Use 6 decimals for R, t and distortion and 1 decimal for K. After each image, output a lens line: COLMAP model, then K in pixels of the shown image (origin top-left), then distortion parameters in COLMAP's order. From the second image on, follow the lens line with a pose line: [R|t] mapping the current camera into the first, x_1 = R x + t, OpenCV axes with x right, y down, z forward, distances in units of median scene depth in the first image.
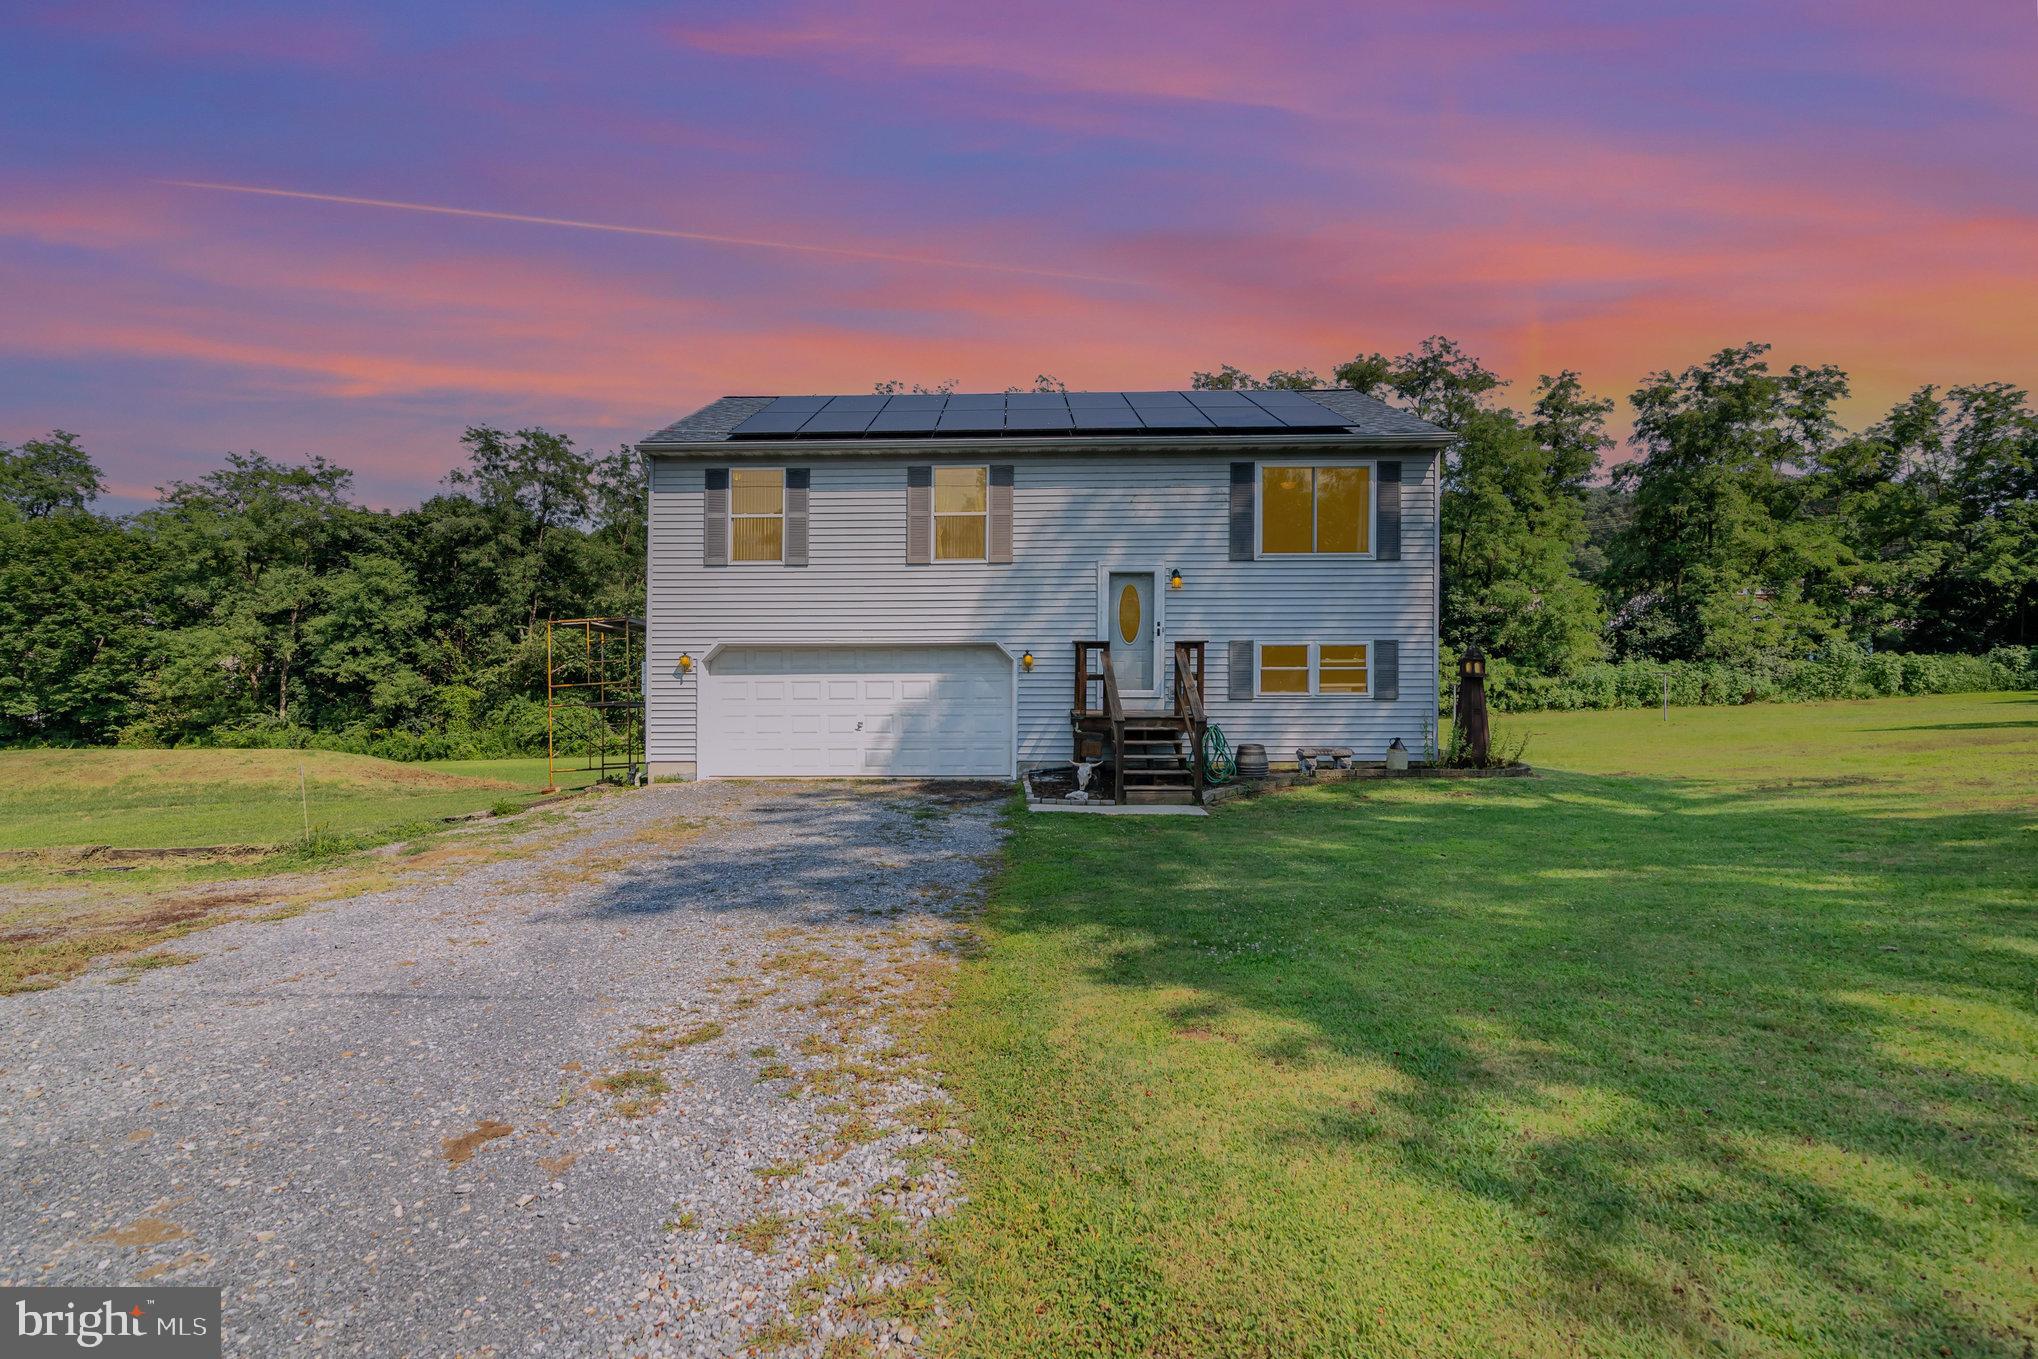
lens RADIAL K [[1003.0, 0, 1019.6], [0, 1003.0, 674.3], [0, 0, 1]] dist [-0.000354, 0.000009]
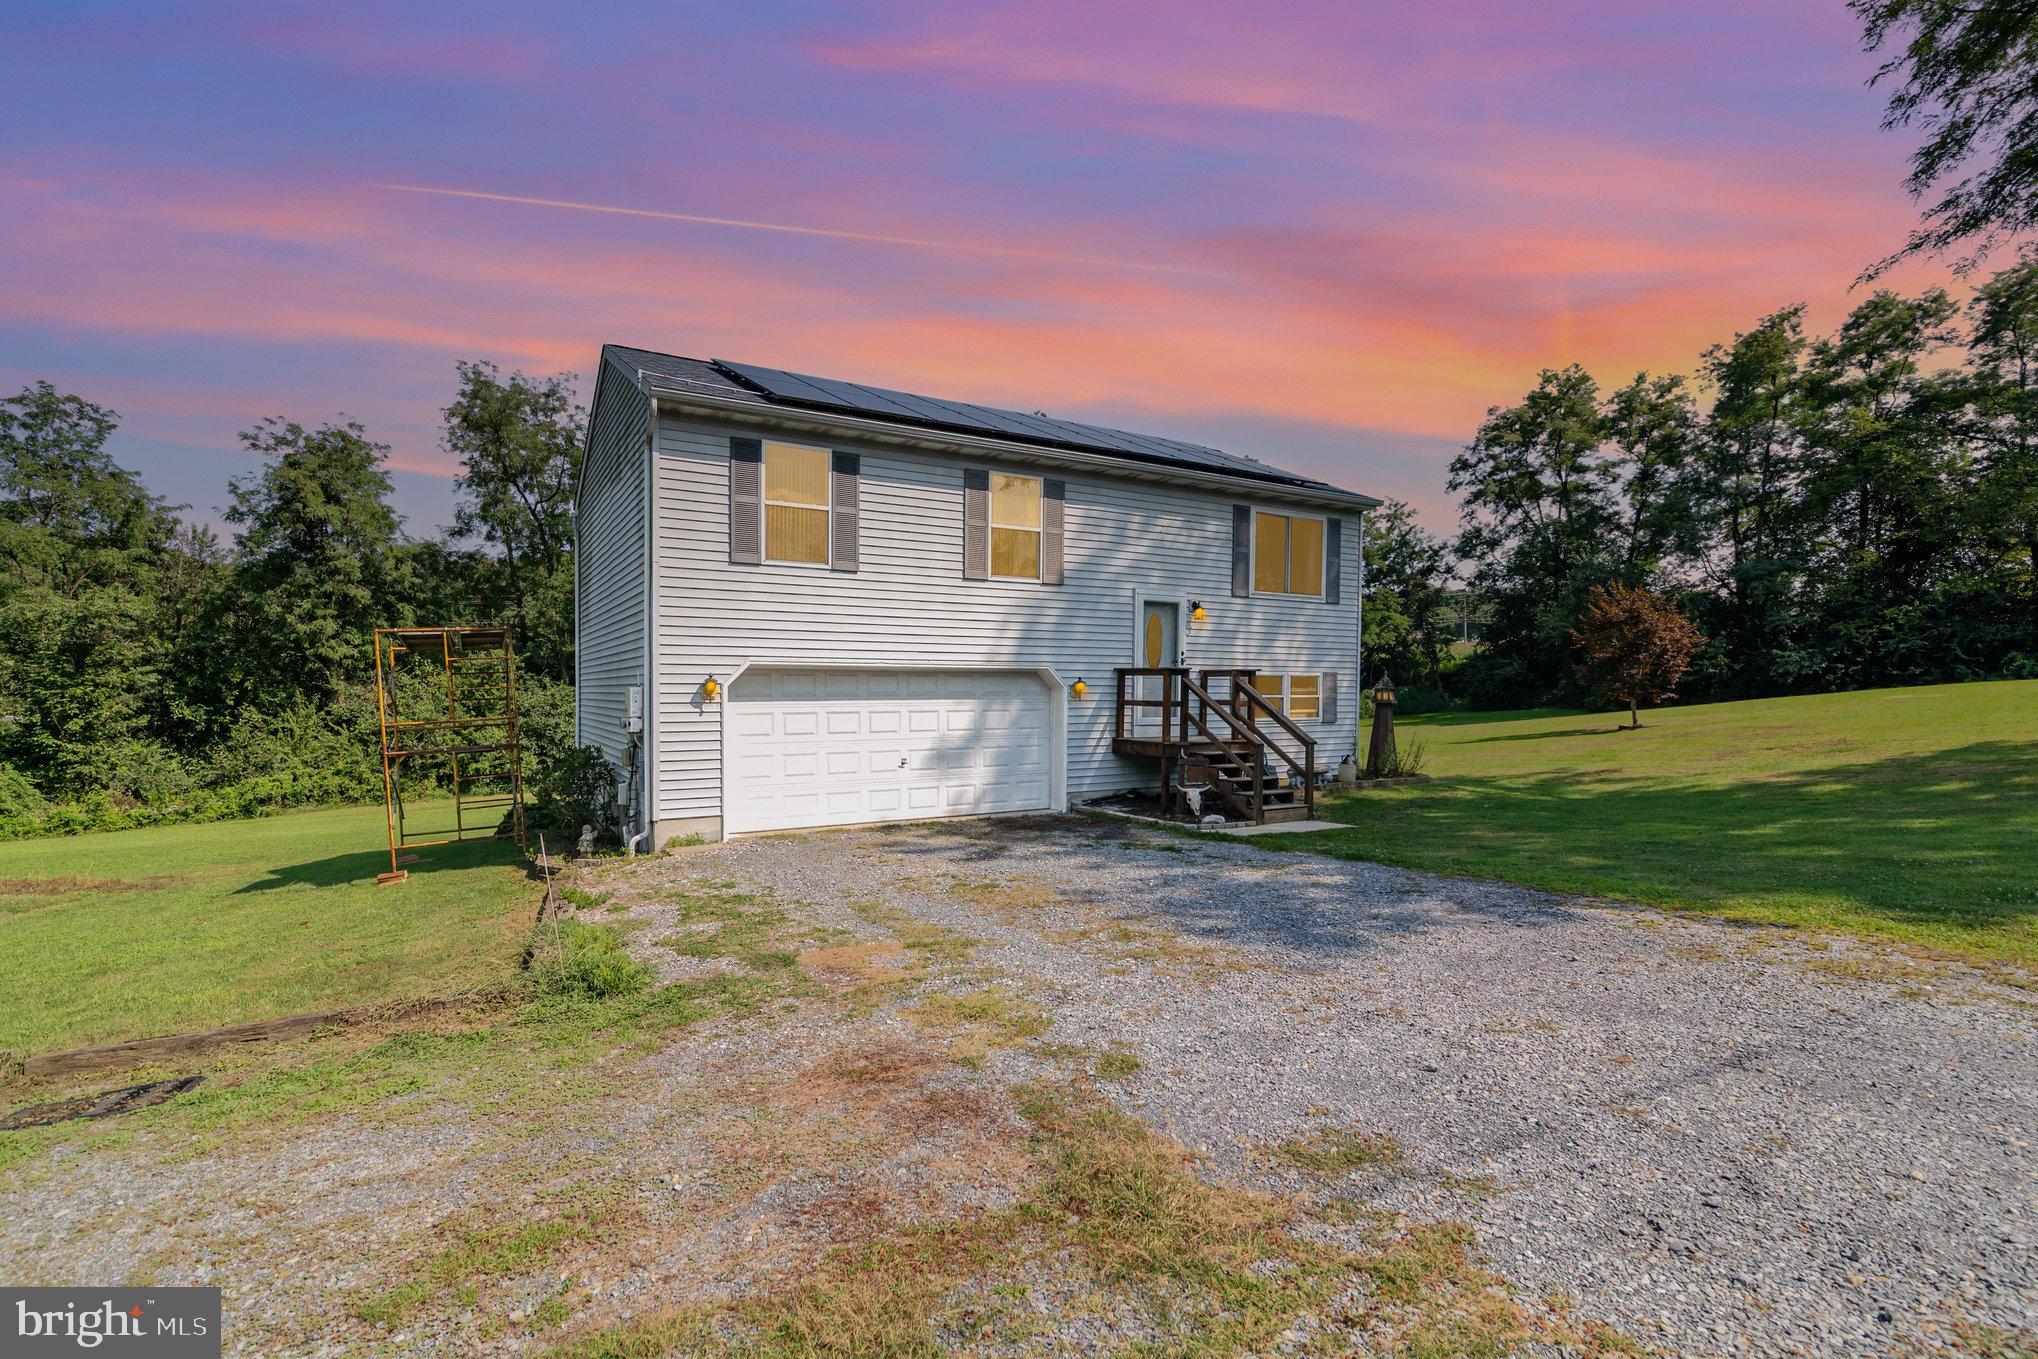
lens RADIAL K [[1188.6, 0, 1024.7], [0, 1188.6, 749.9], [0, 0, 1]] dist [0.000613, -0.000084]
pose [[0.767323, -0.029715, 0.640572, -0.743483], [-0.002224, 0.998796, 0.048997, -0.009838], [-0.641257, -0.039021, 0.766334, 0.151039]]
